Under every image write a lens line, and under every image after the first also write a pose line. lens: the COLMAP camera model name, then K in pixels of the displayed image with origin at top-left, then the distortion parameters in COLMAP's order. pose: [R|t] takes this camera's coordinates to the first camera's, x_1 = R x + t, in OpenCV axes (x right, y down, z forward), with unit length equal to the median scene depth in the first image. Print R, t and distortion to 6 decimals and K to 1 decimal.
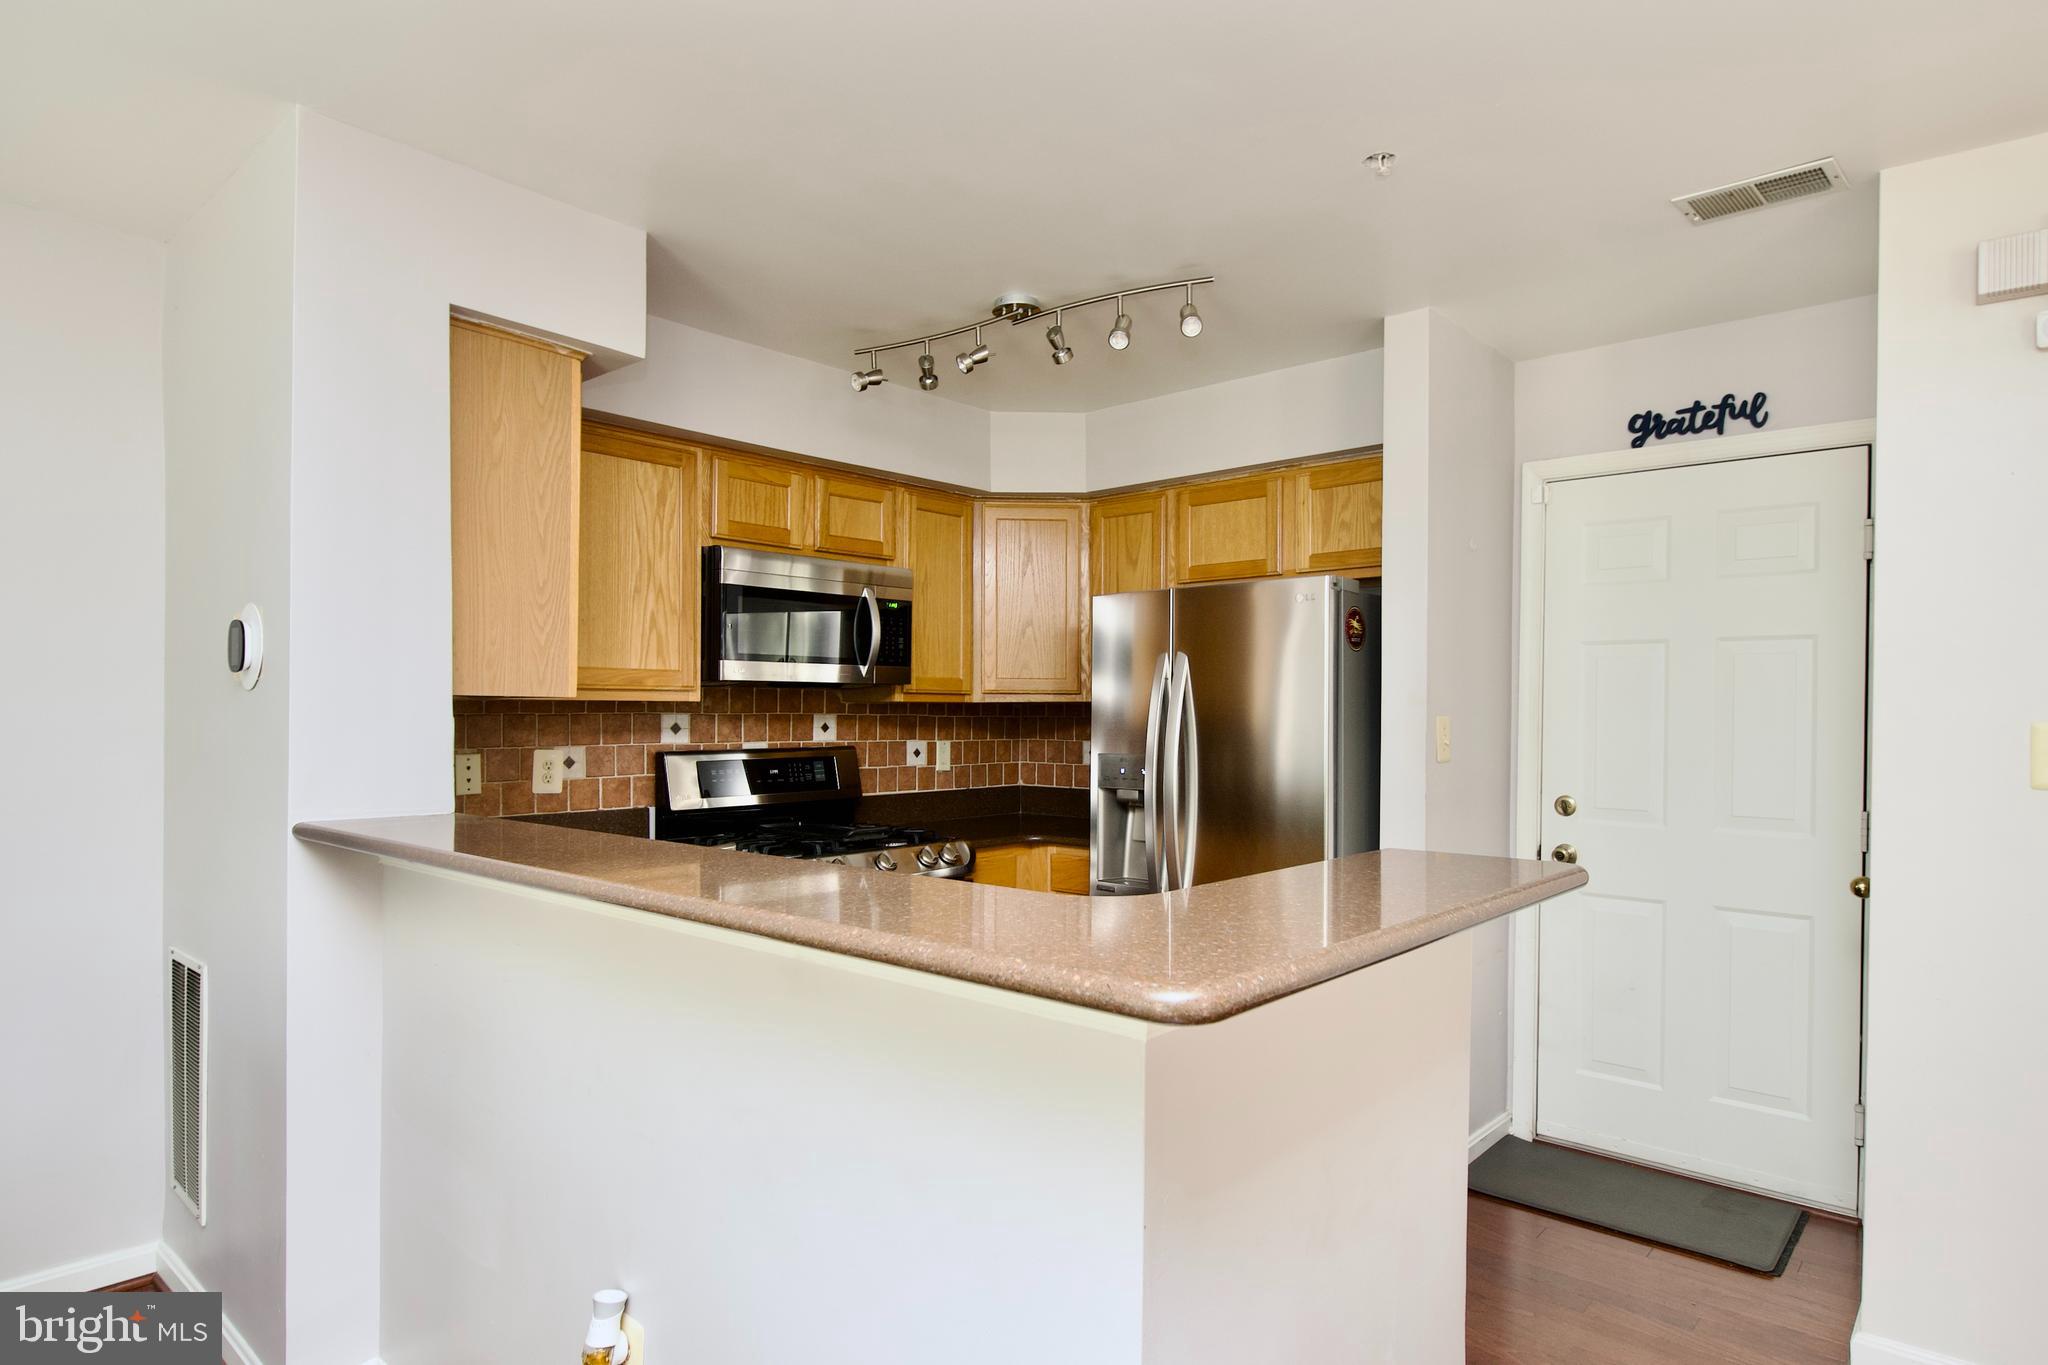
lens RADIAL K [[1144.7, 0, 1045.4], [0, 1144.7, 742.2], [0, 0, 1]] dist [0.007577, -0.011652]
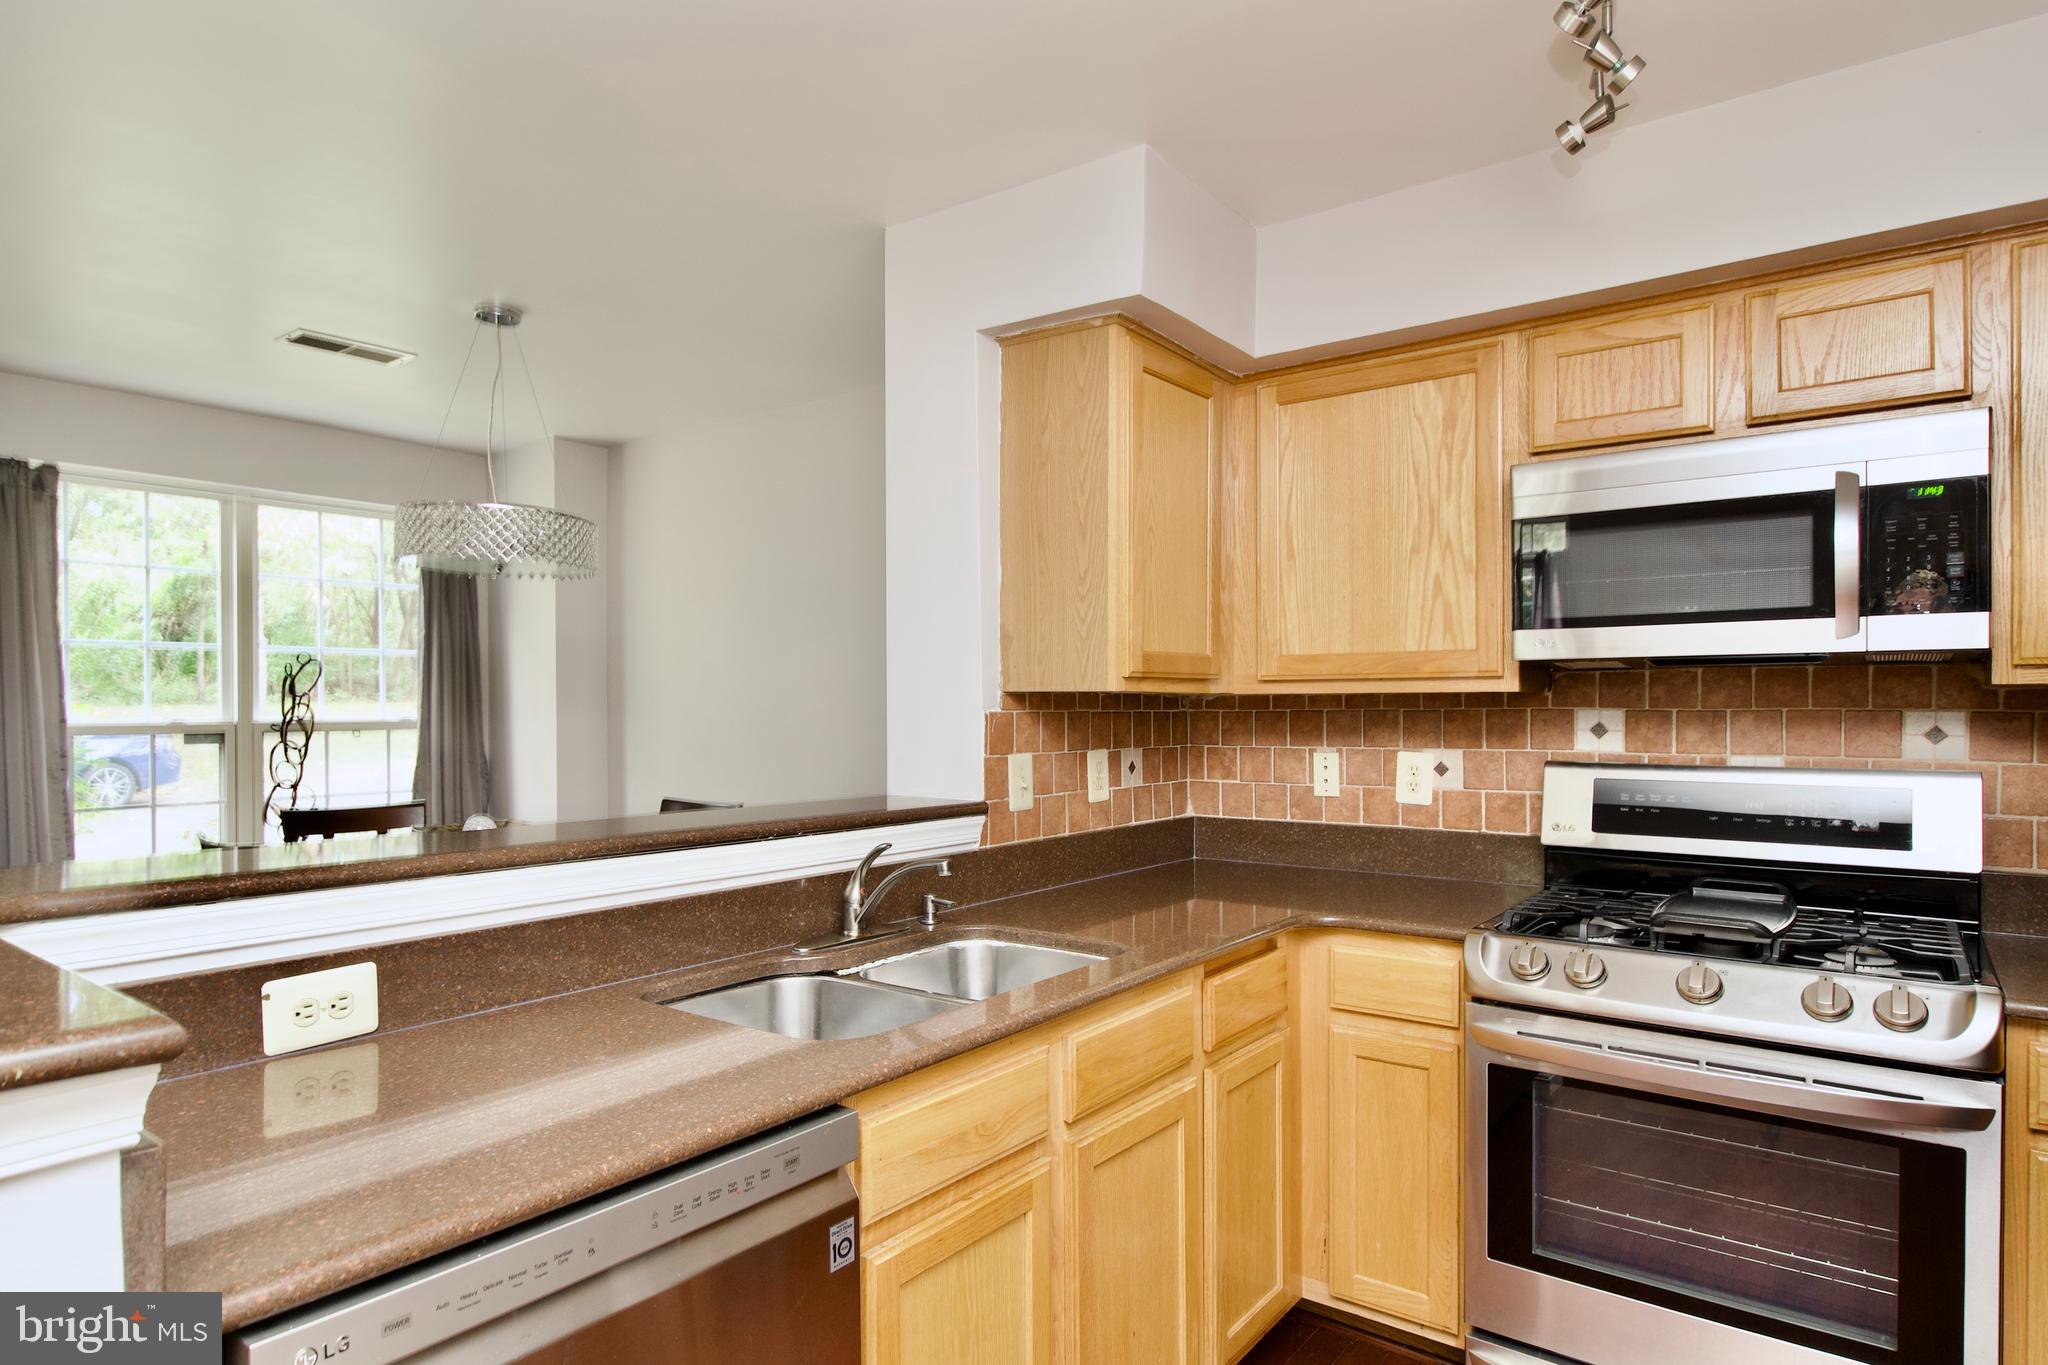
lens RADIAL K [[1144.7, 0, 1033.3], [0, 1144.7, 713.9], [0, 0, 1]] dist [0.007577, -0.011652]
pose [[0.069974, 0.004119, -0.997540, 0.388027], [-0.025189, 0.999680, 0.002361, -0.016422], [0.997231, 0.024962, 0.070055, 0.673846]]
